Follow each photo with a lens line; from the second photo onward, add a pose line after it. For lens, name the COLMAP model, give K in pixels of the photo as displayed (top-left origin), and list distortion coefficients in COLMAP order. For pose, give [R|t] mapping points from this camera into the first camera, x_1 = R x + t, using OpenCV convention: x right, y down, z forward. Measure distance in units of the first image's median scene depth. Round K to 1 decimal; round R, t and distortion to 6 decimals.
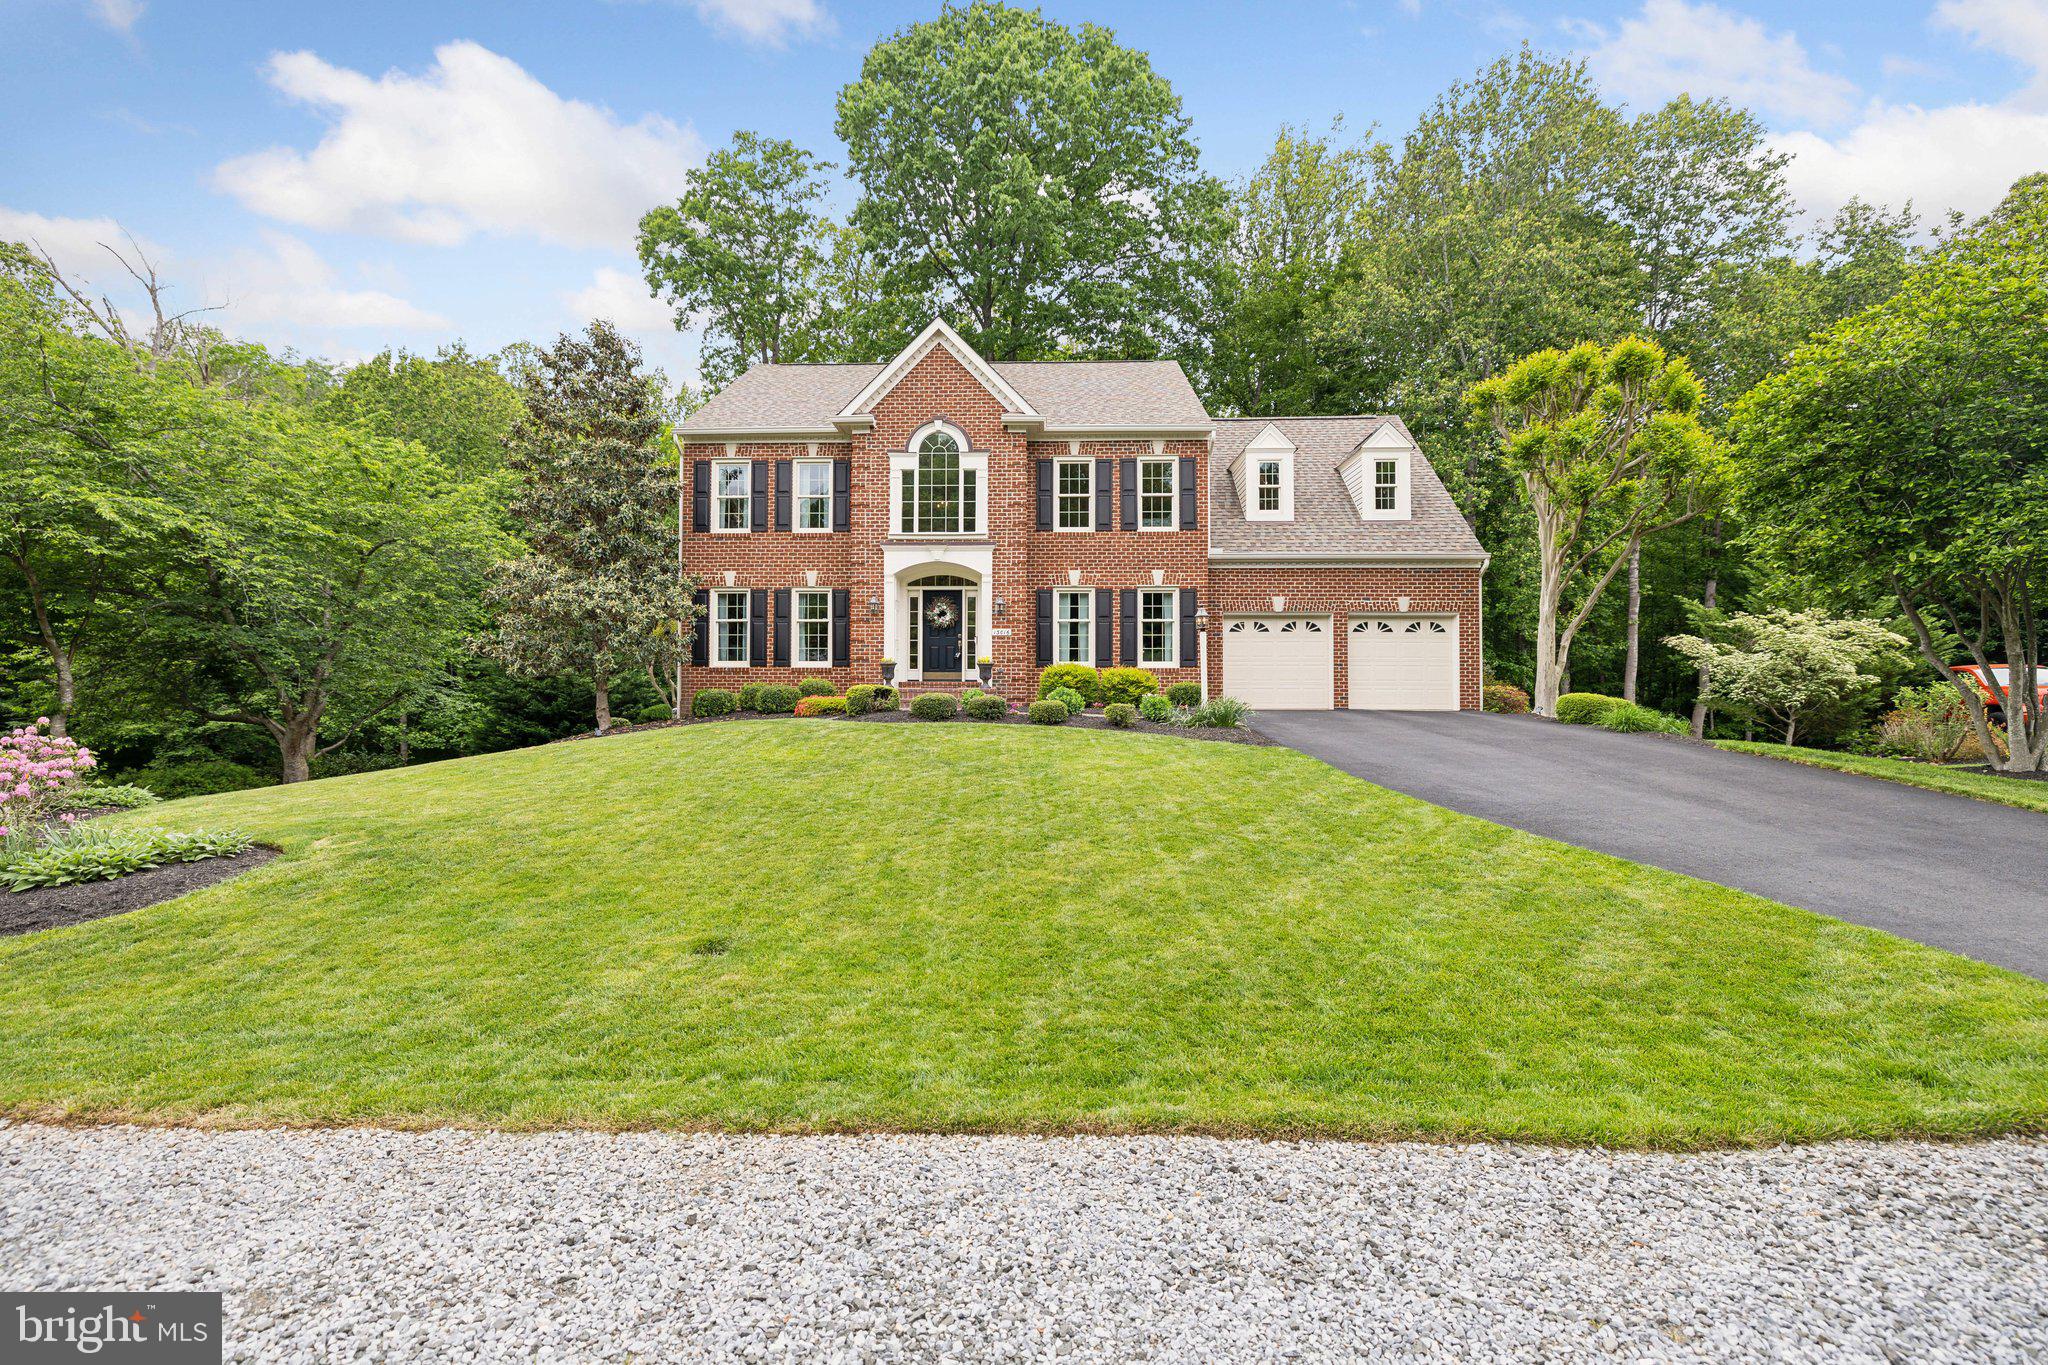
lens RADIAL K [[878.0, 0, 1015.1], [0, 878.0, 682.4], [0, 0, 1]] dist [0.002434, 0.000016]
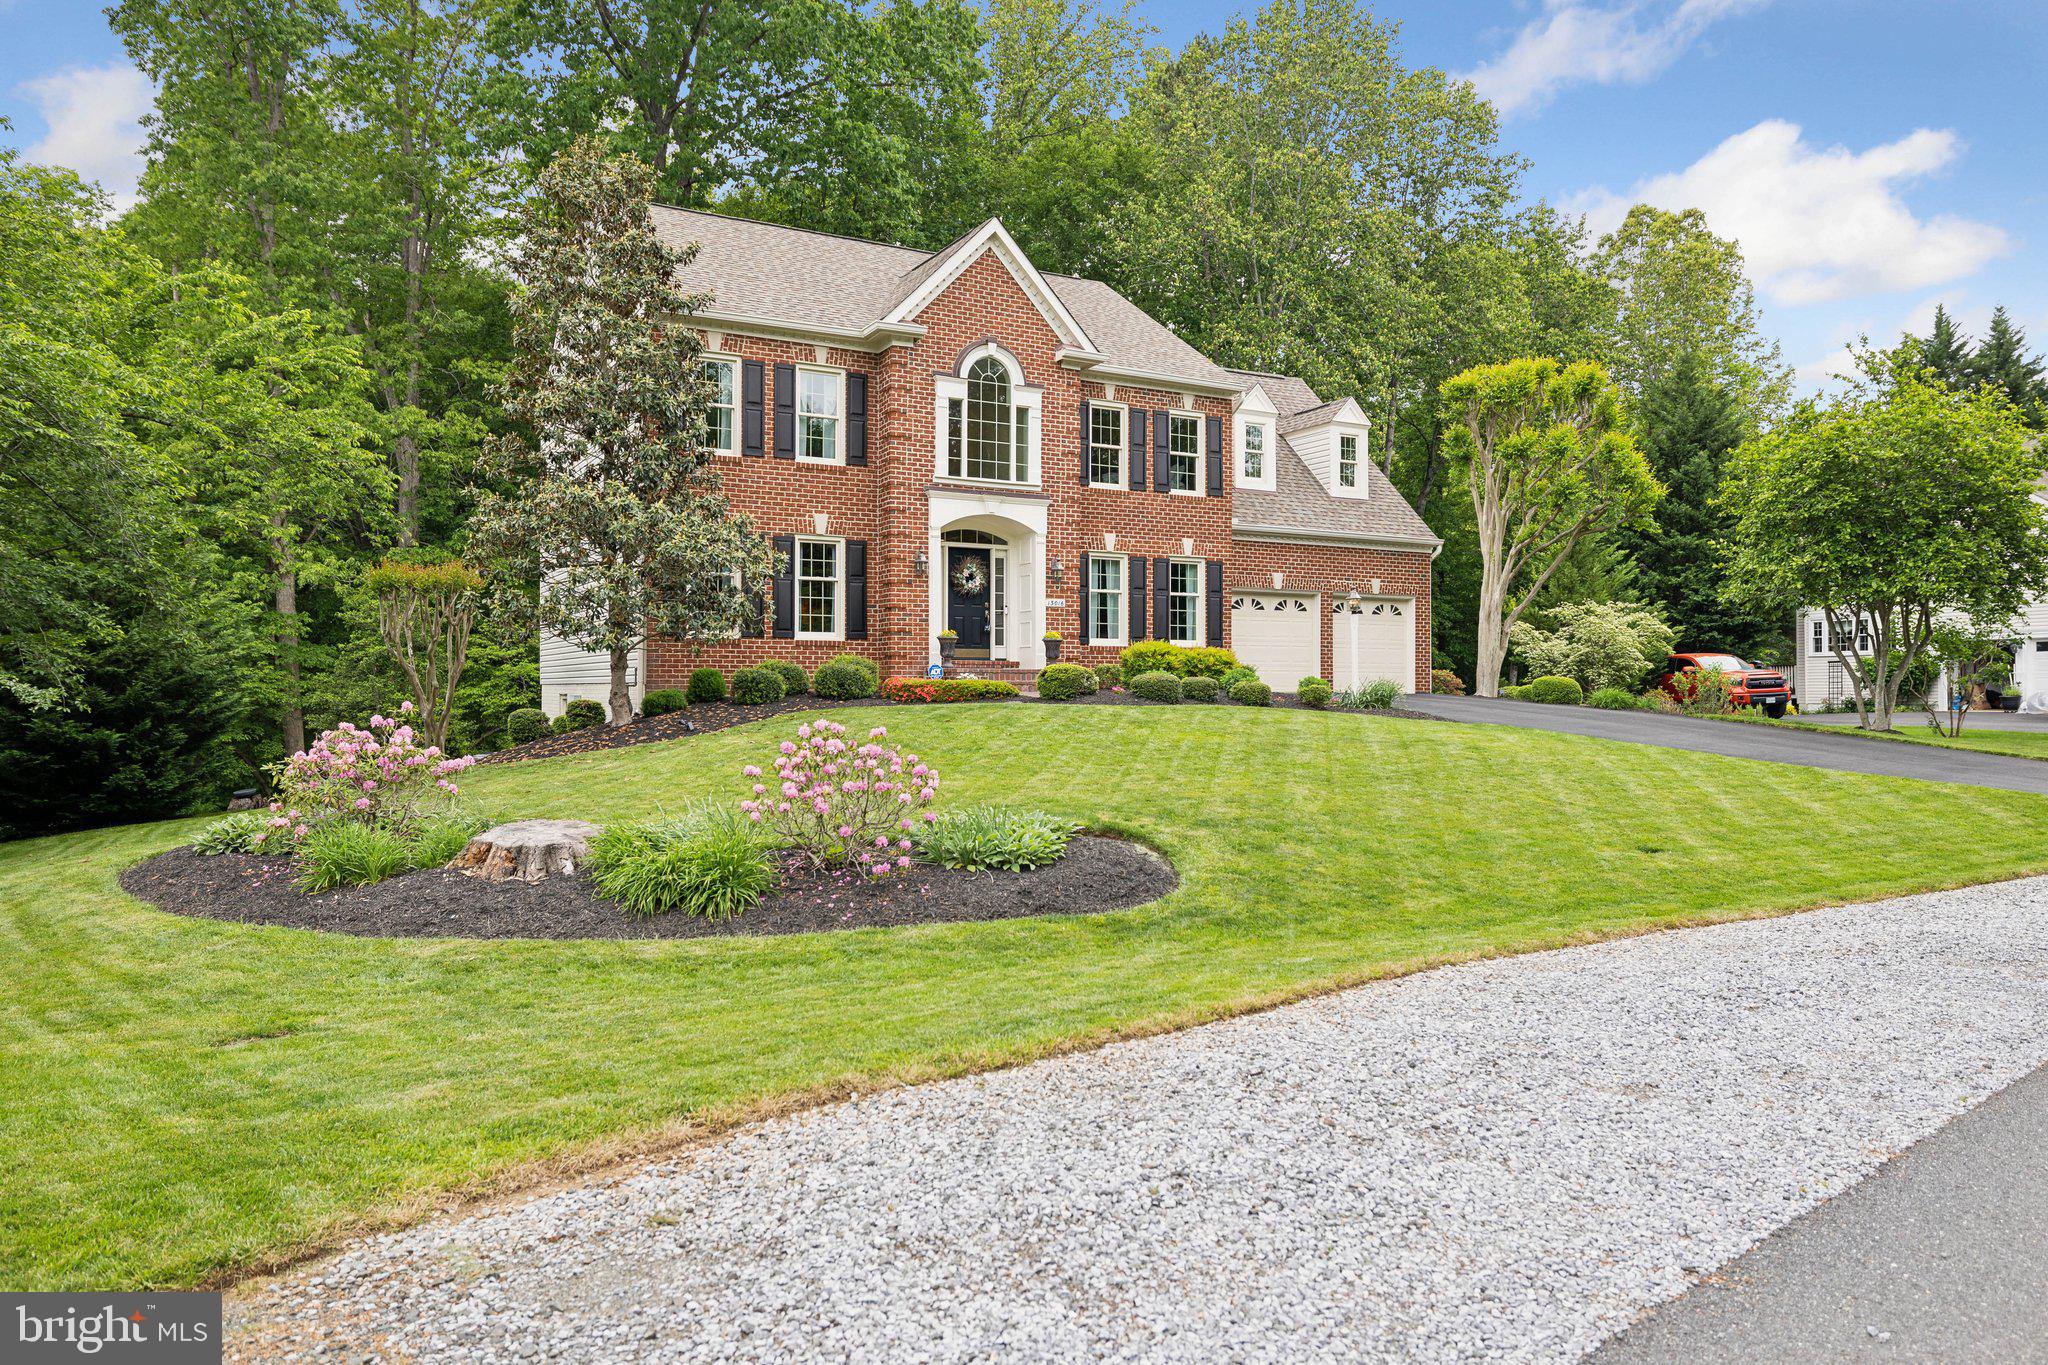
lens RADIAL K [[1358.3, 0, 1027.4], [0, 1358.3, 685.2], [0, 0, 1]] dist [0.000528, 0.000012]
pose [[0.854851, -0.000914, 0.518872, -0.694140], [-0.008006, 0.999856, 0.014952, 0.003001], [-0.518812, -0.016936, 0.854721, -0.107093]]
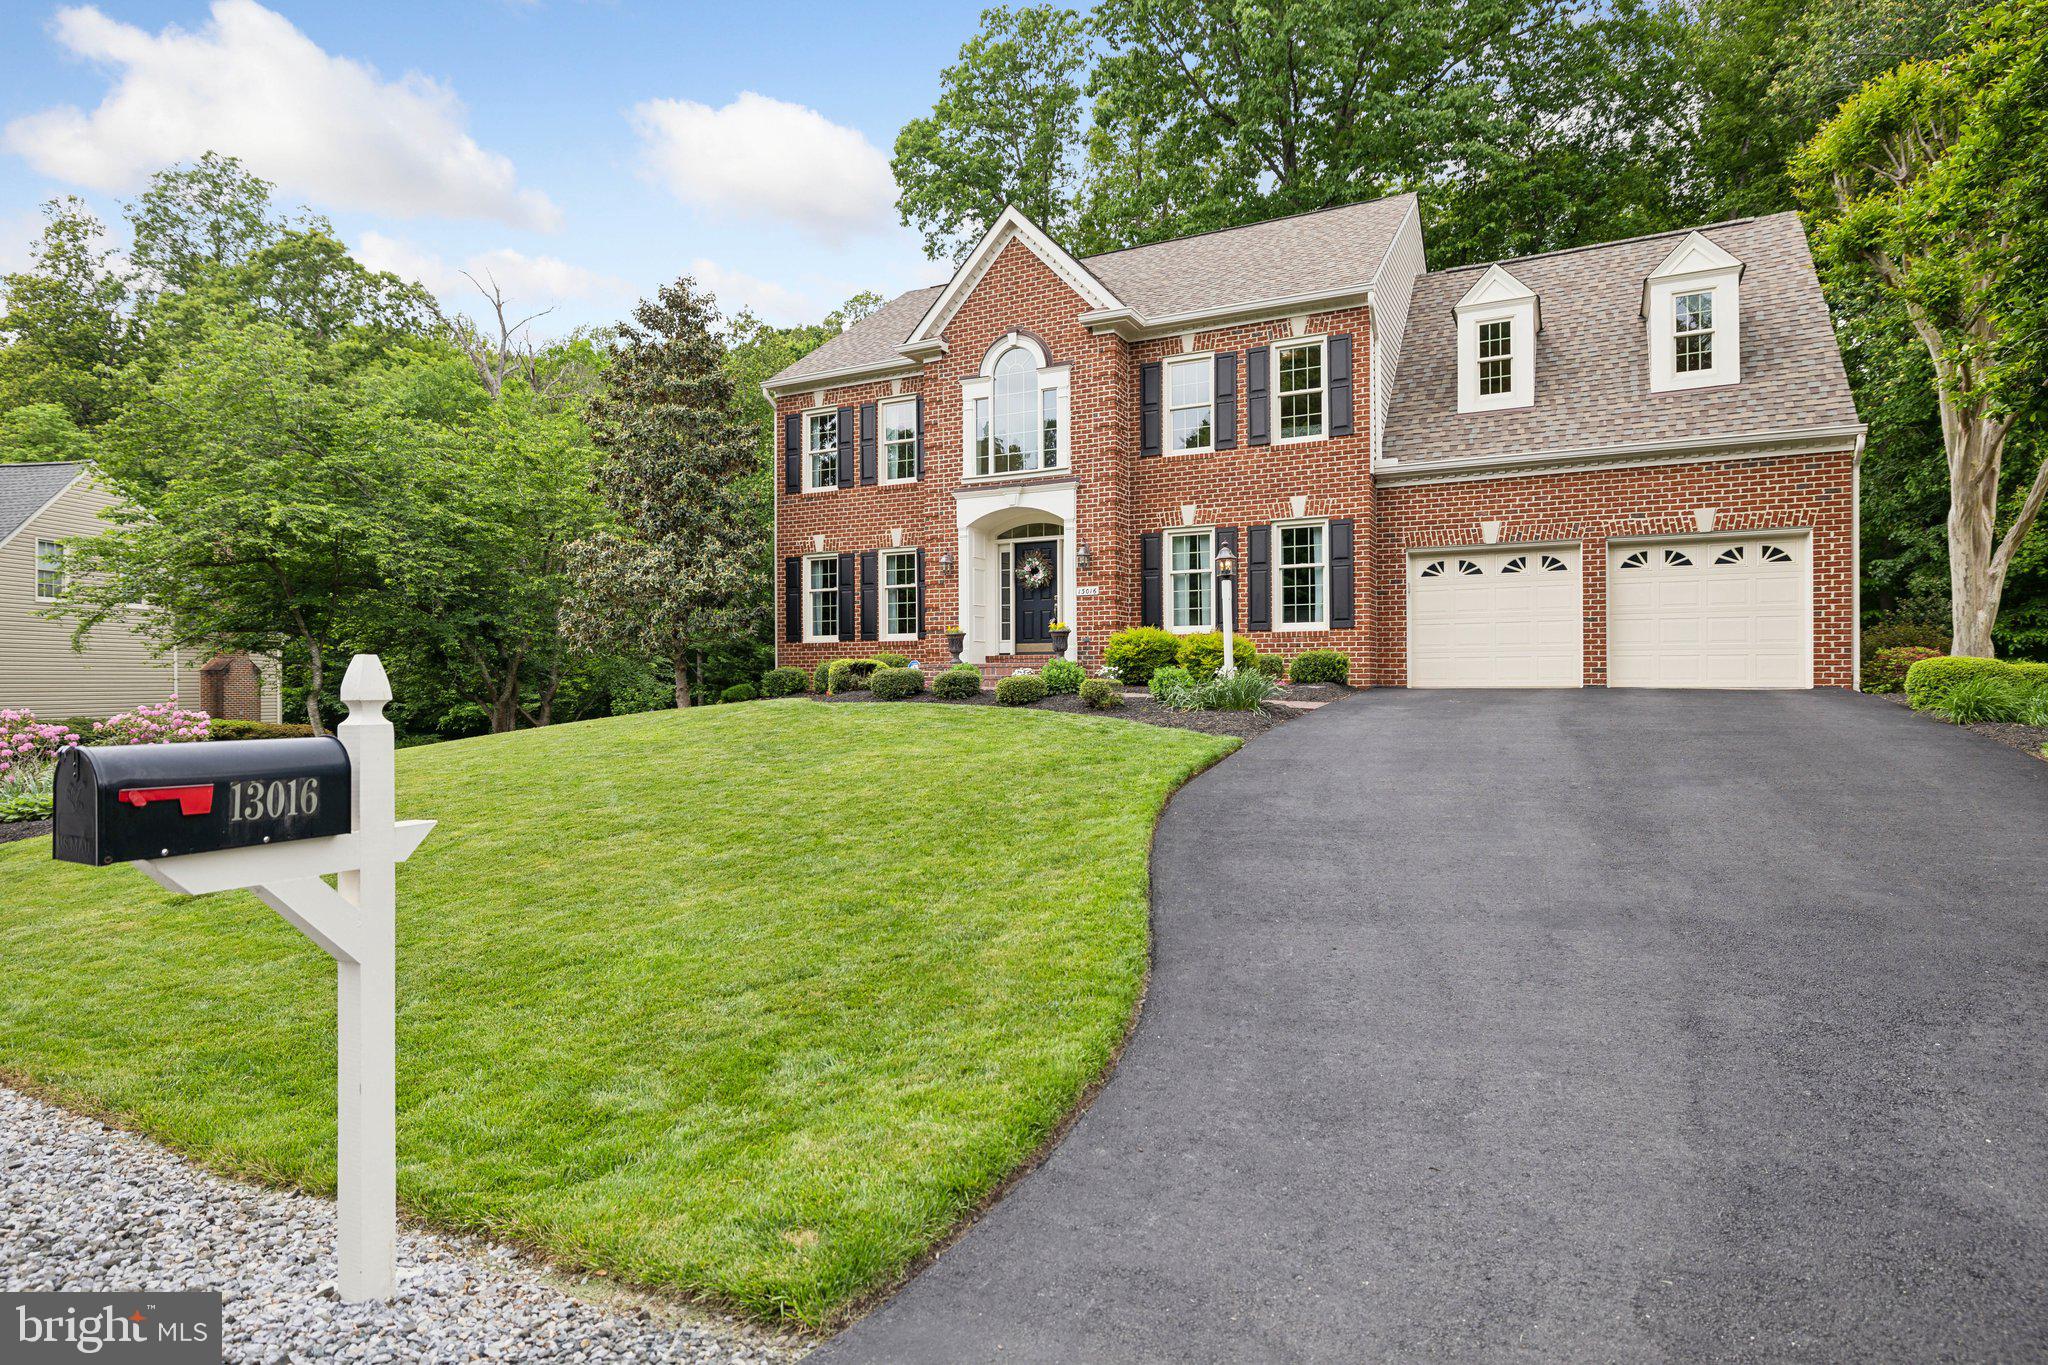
lens RADIAL K [[1081.9, 0, 1023.2], [0, 1081.9, 686.1], [0, 0, 1]] dist [0.006641, 0.002549]
pose [[0.905181, -0.003331, -0.425013, 0.333248], [0.016177, 0.999515, 0.026620, 0.001311], [0.424718, -0.030972, 0.904796, 0.086592]]
